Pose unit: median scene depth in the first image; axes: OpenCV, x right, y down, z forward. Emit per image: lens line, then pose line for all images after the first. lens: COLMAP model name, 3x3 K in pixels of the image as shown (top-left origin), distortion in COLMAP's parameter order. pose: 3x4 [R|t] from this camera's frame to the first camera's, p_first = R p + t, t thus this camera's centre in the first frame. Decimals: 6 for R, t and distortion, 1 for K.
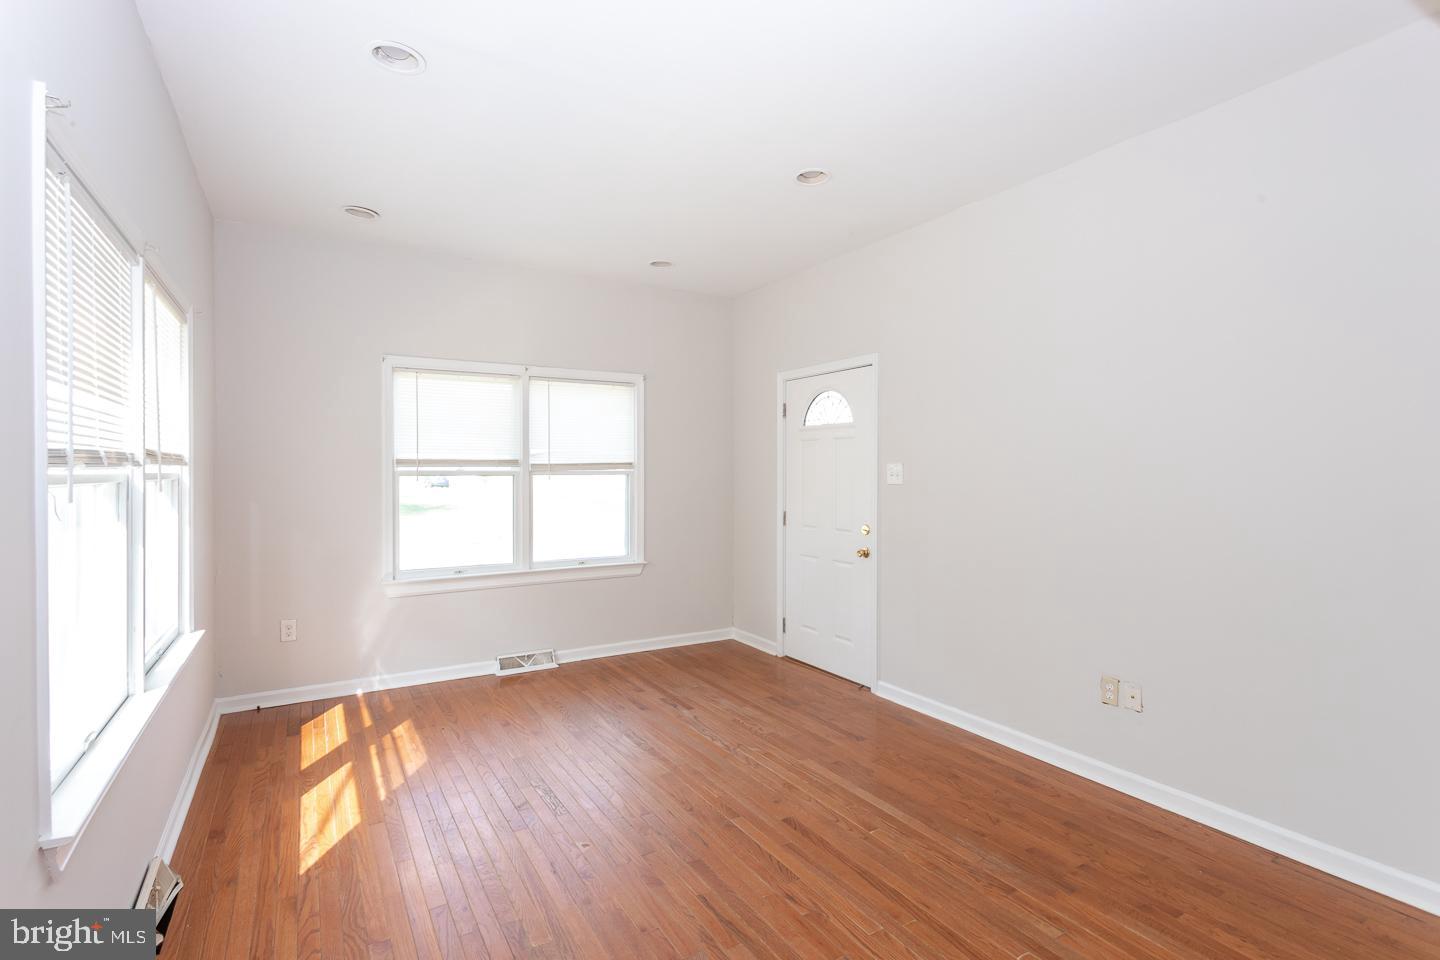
lens RADIAL K [[683.1, 0, 715.1], [0, 683.1, 477.0], [0, 0, 1]] dist [0.002654, 0.000623]
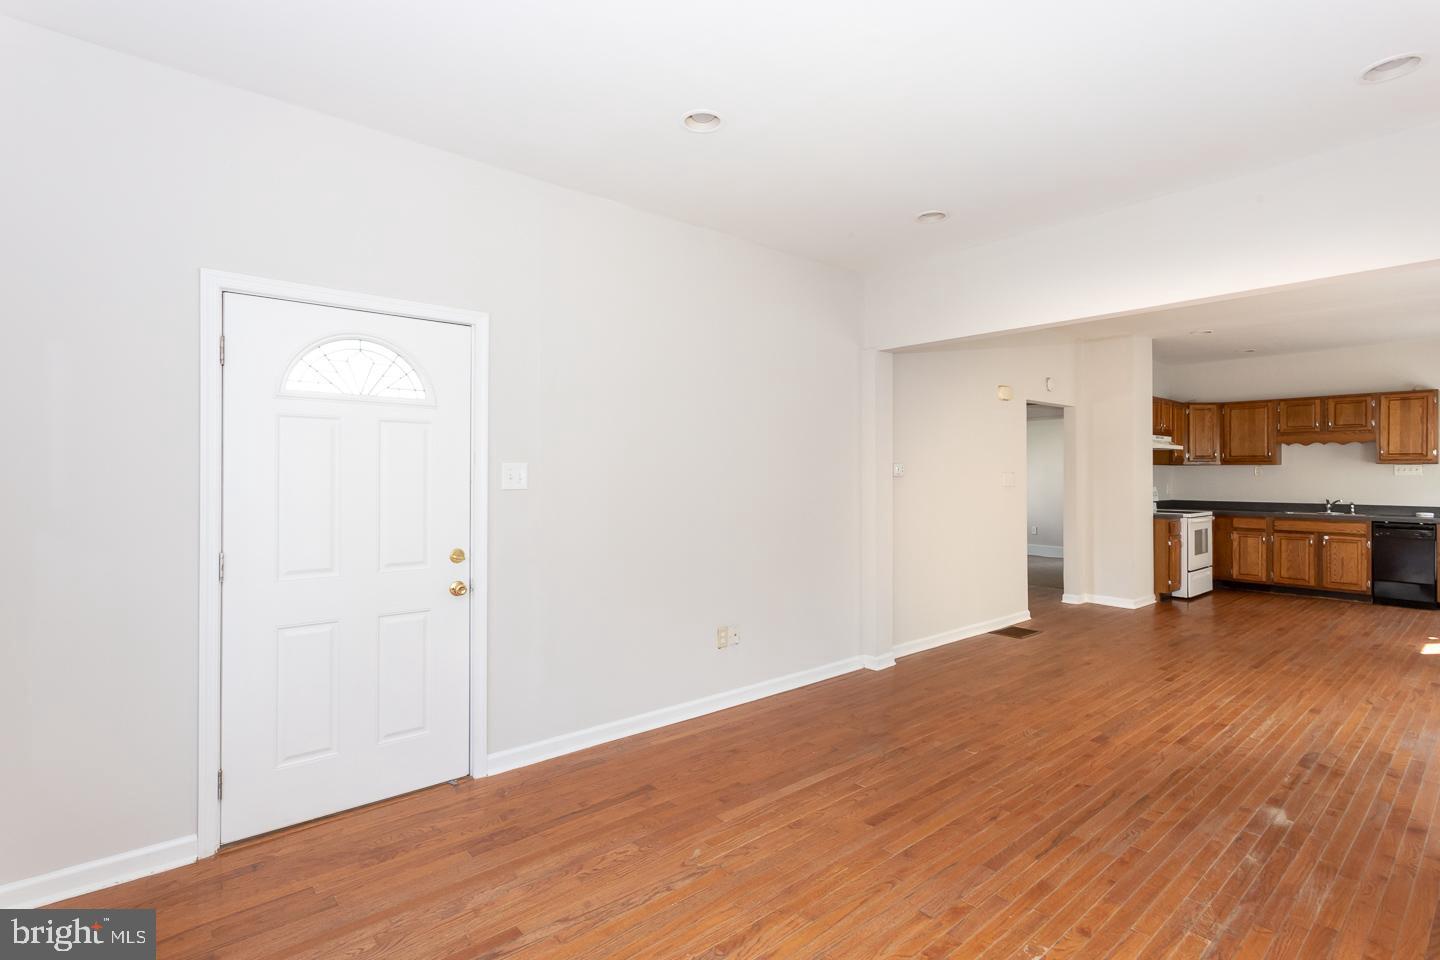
lens RADIAL K [[683.1, 0, 718.1], [0, 683.1, 472.5], [0, 0, 1]] dist [0.002654, 0.000623]
pose [[-0.159413, 0.007717, 0.987182, -0.517820], [0.008281, 0.999945, -0.006480, -0.001972], [-0.987177, 0.007141, -0.159468, 0.843759]]
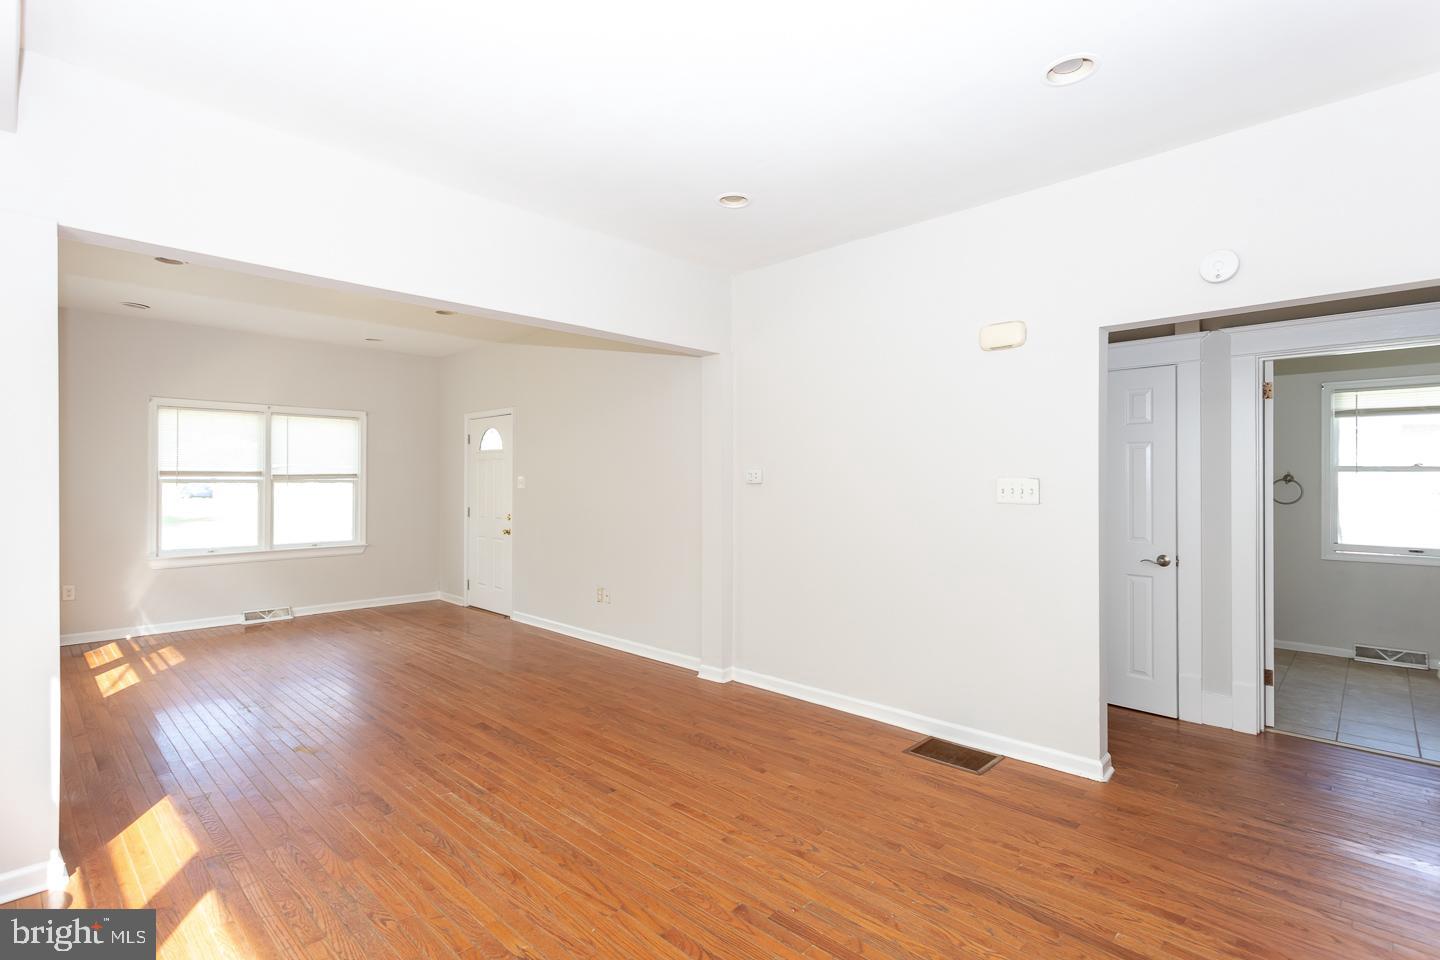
lens RADIAL K [[683.1, 0, 720.1], [0, 683.1, 479.5], [0, 0, 1]] dist [0.002654, 0.000623]
pose [[0.964946, 0.003312, 0.262427, 0.274142], [-0.000578, 0.999945, -0.010496, 0.005532], [-0.262448, 0.009977, 0.964895, -0.657431]]
